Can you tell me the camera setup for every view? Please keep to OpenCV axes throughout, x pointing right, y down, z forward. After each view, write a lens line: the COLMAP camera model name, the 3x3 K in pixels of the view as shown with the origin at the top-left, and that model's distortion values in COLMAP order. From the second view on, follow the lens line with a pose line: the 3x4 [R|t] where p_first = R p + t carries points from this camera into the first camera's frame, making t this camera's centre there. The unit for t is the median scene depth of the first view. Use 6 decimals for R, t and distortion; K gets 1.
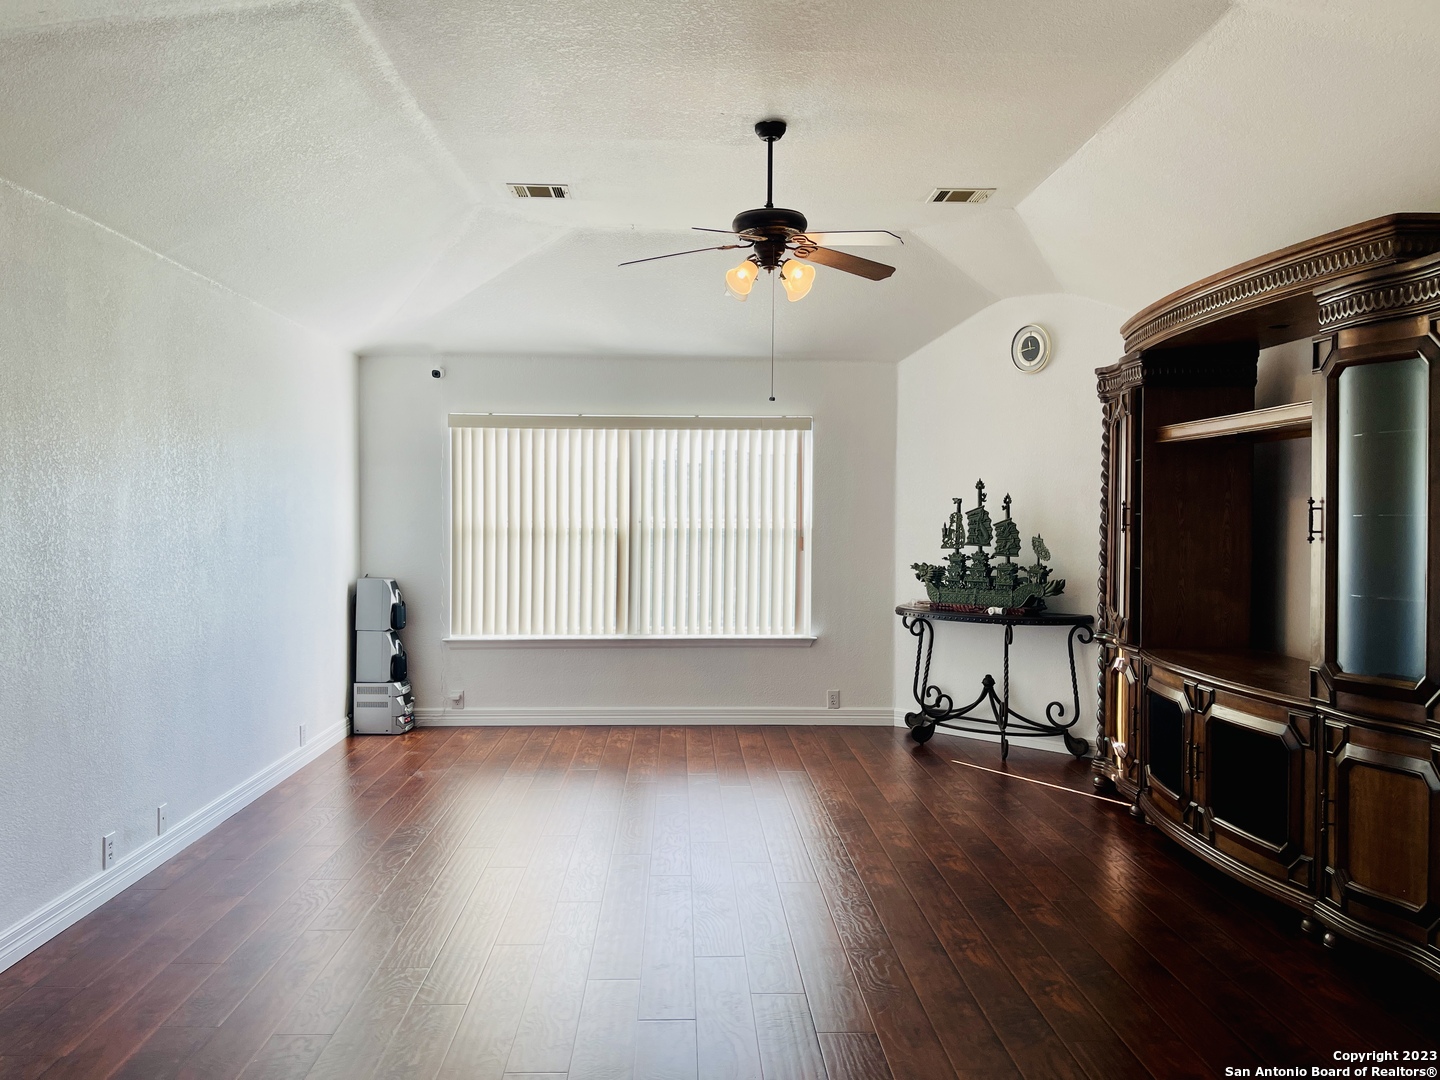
lens RADIAL K [[1102.3, 0, 720.2], [0, 1102.3, 517.7], [0, 0, 1]] dist [0.143733, -0.200988]
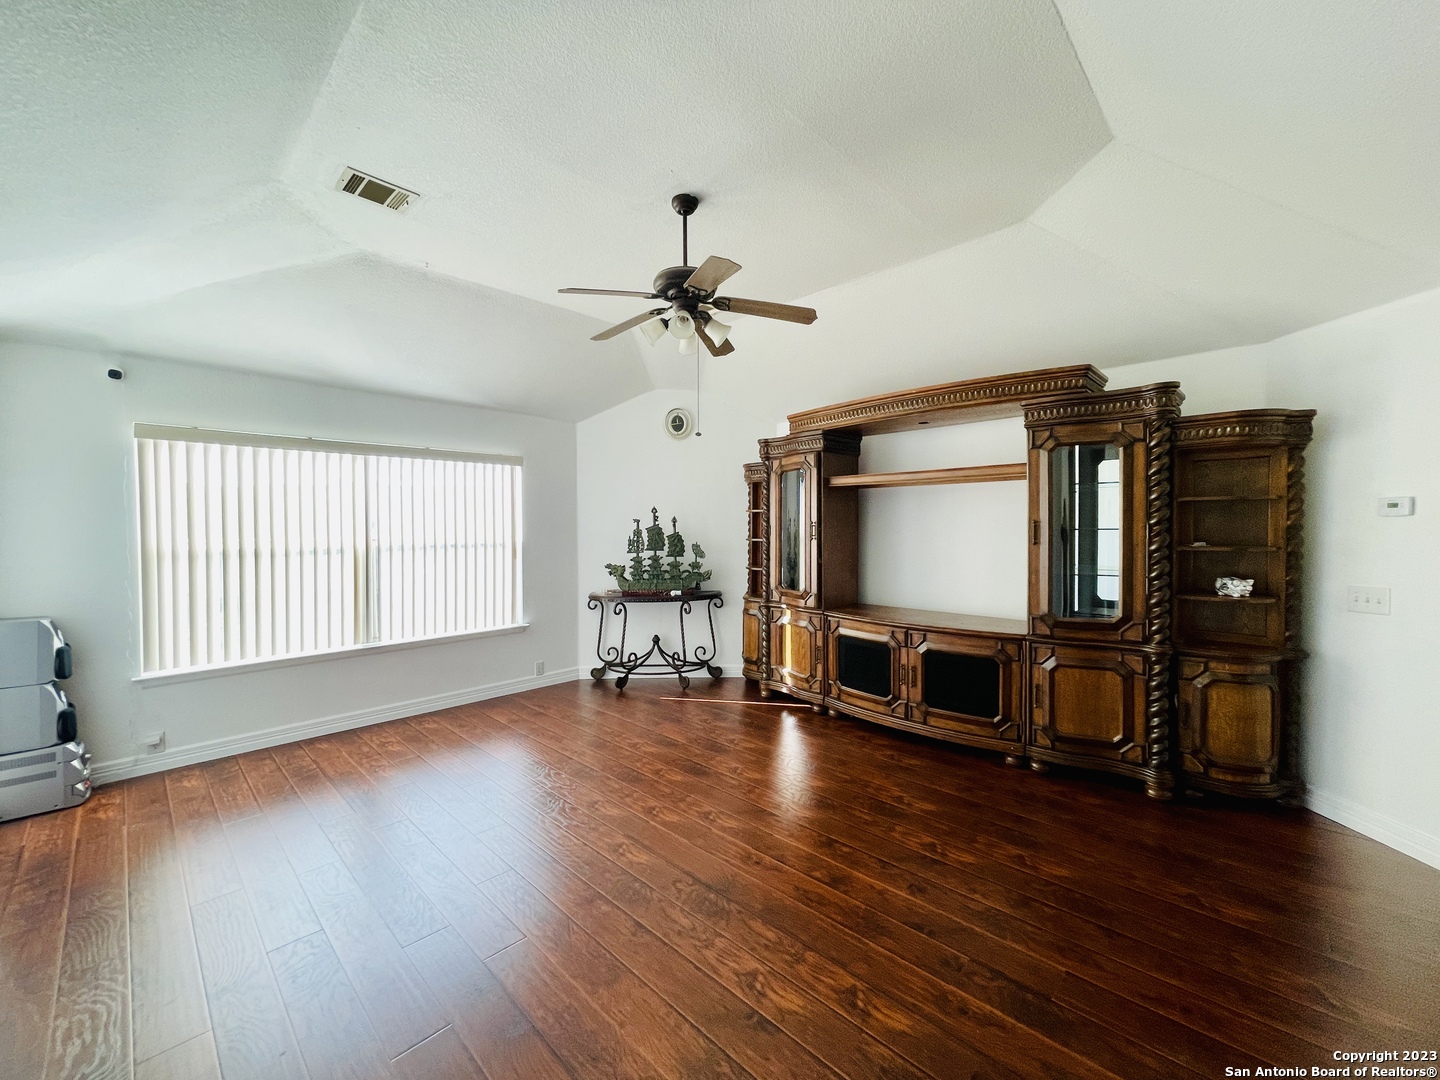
lens RADIAL K [[581.8, 0, 722.0], [0, 581.8, 535.5], [0, 0, 1]] dist [-0.001206, -0.000366]
pose [[0.718549, -0.019439, 0.695204, -0.241848], [0.011072, 0.999802, 0.016512, -0.007003], [-0.695388, -0.004167, 0.718622, 0.365726]]
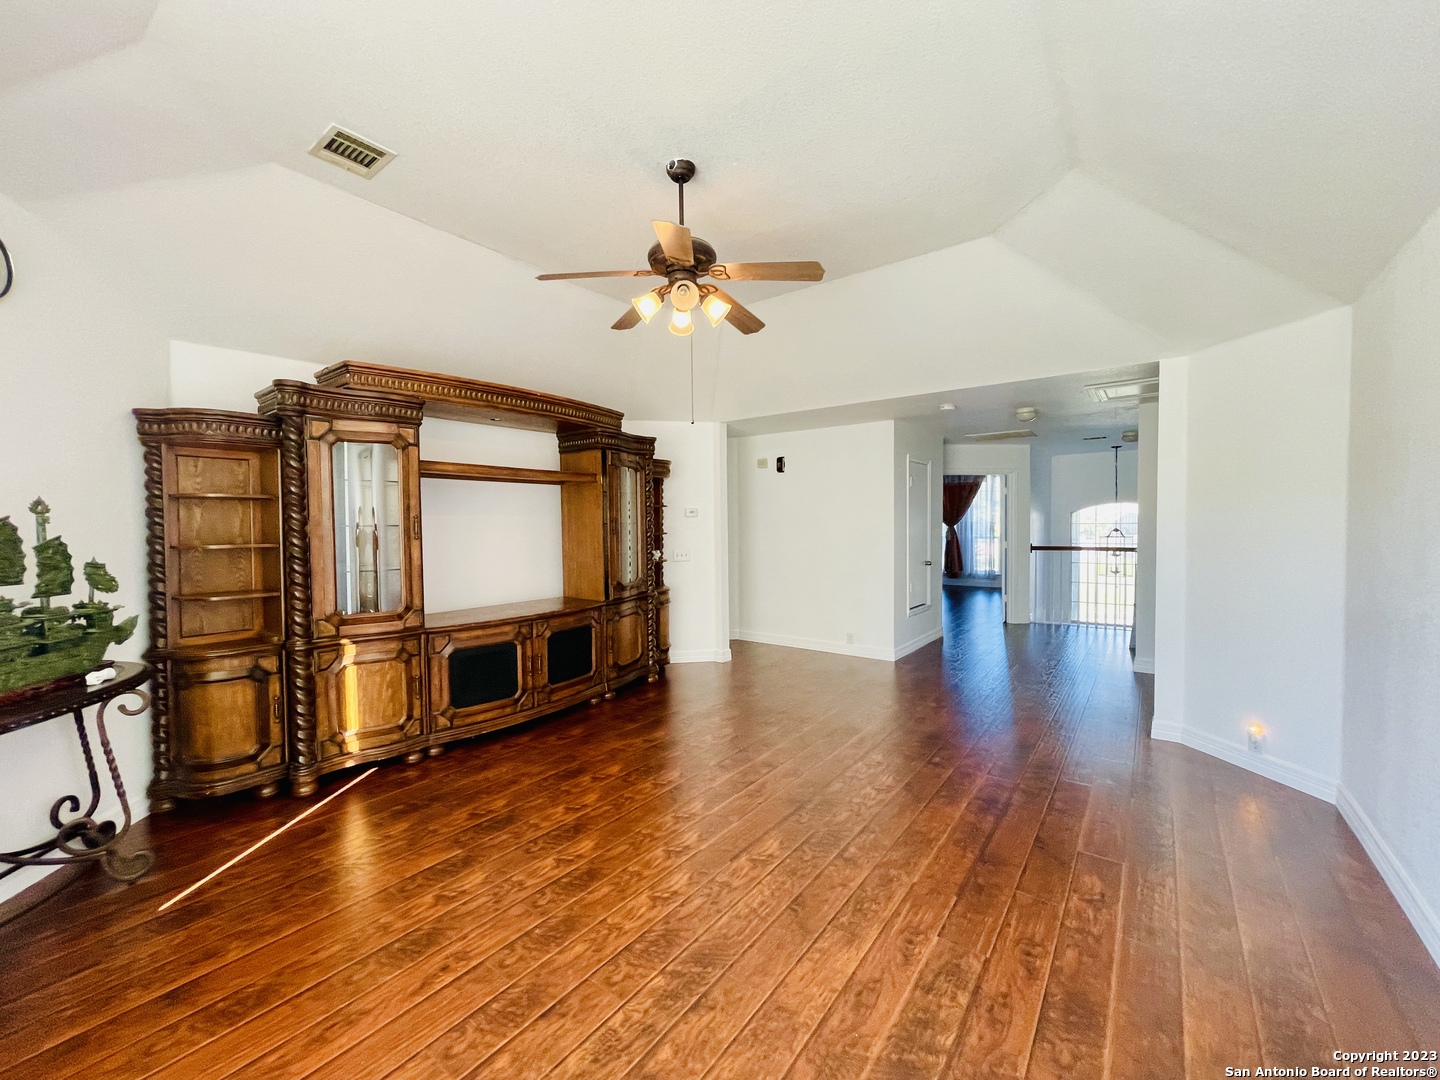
lens RADIAL K [[581.8, 0, 722.0], [0, 581.8, 535.5], [0, 0, 1]] dist [-0.001206, -0.000366]
pose [[-0.775071, -0.020475, 0.631543, -0.235397], [0.004245, 0.999284, 0.037607, -0.010326], [-0.631860, 0.031829, -0.774428, 0.973707]]
